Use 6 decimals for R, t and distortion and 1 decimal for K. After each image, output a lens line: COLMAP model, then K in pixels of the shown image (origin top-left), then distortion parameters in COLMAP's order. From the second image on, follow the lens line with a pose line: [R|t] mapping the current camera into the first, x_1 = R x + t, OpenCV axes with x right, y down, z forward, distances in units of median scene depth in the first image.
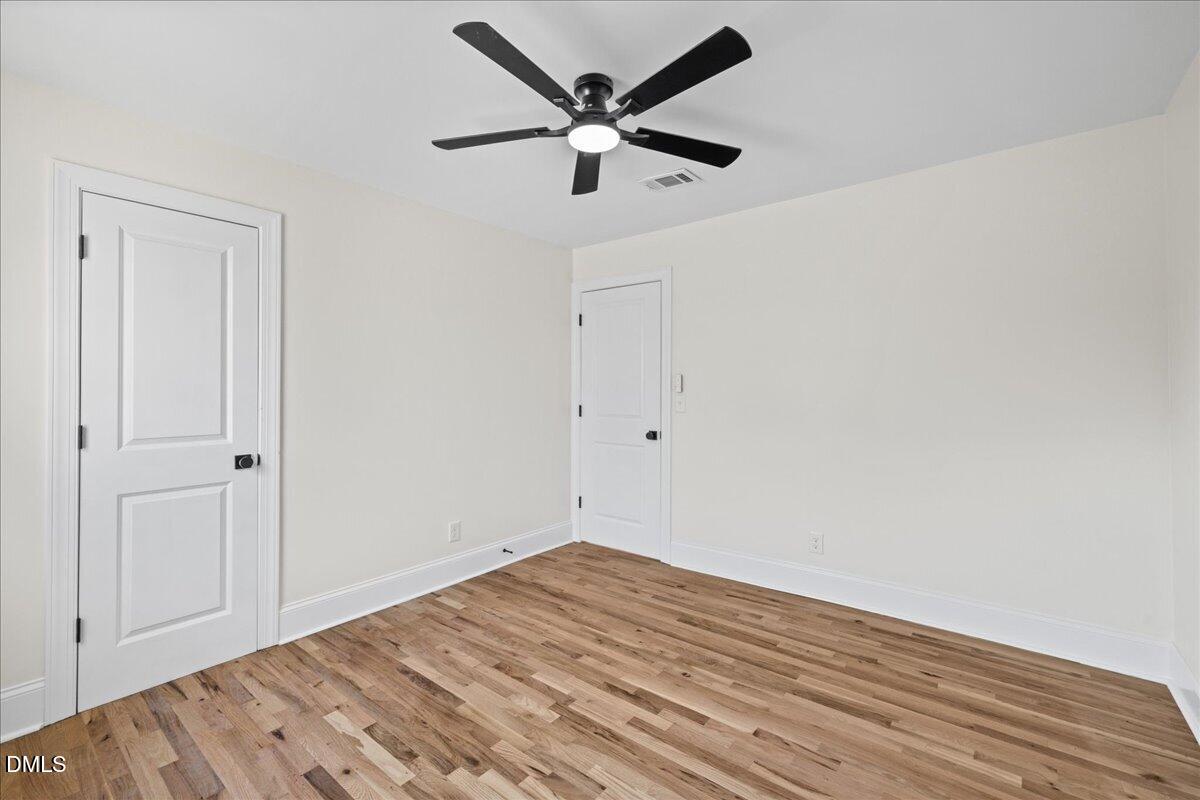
lens RADIAL K [[511.2, 0, 595.7], [0, 511.2, 394.1], [0, 0, 1]] dist [0.001347, -0.000015]
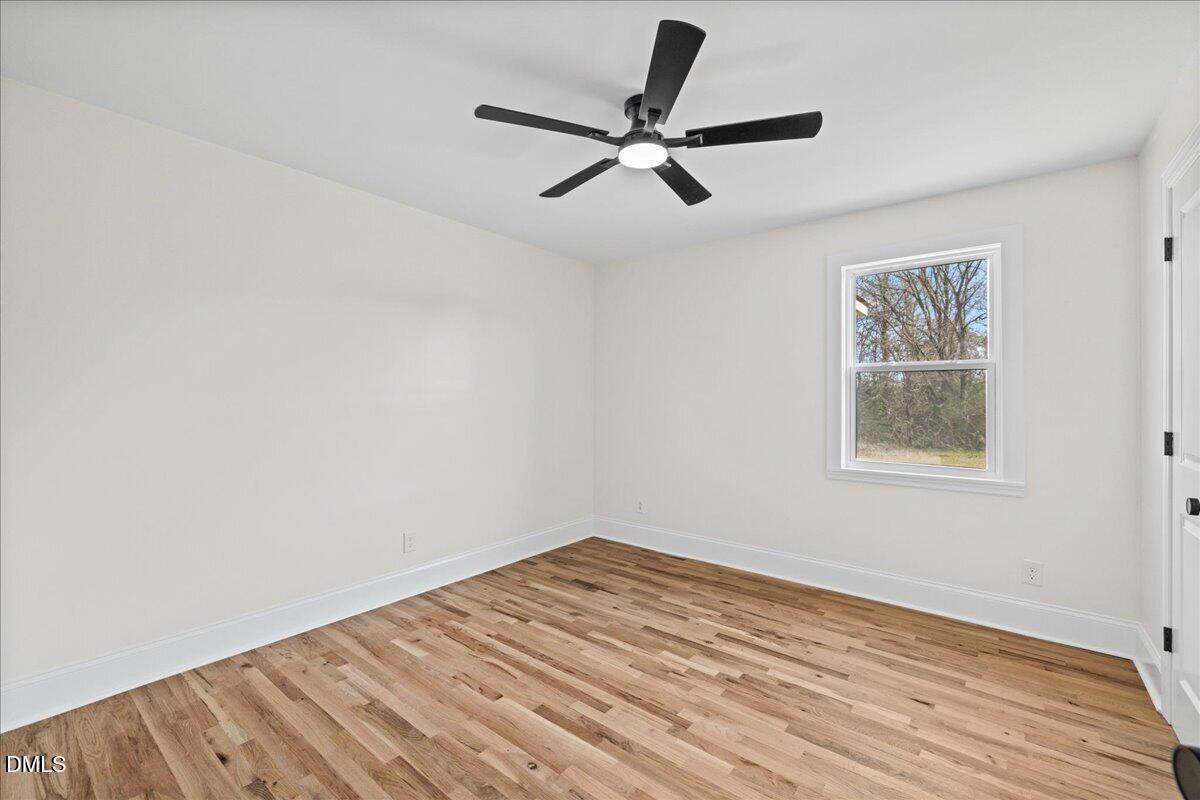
lens RADIAL K [[511.2, 0, 595.7], [0, 511.2, 394.1], [0, 0, 1]] dist [0.001347, -0.000015]
pose [[-1.000000, -0.000263, 0.000076, 0.091249], [-0.000263, 1.000000, -0.000857, -0.009758], [-0.000076, -0.000857, -1.000000, 1.974218]]
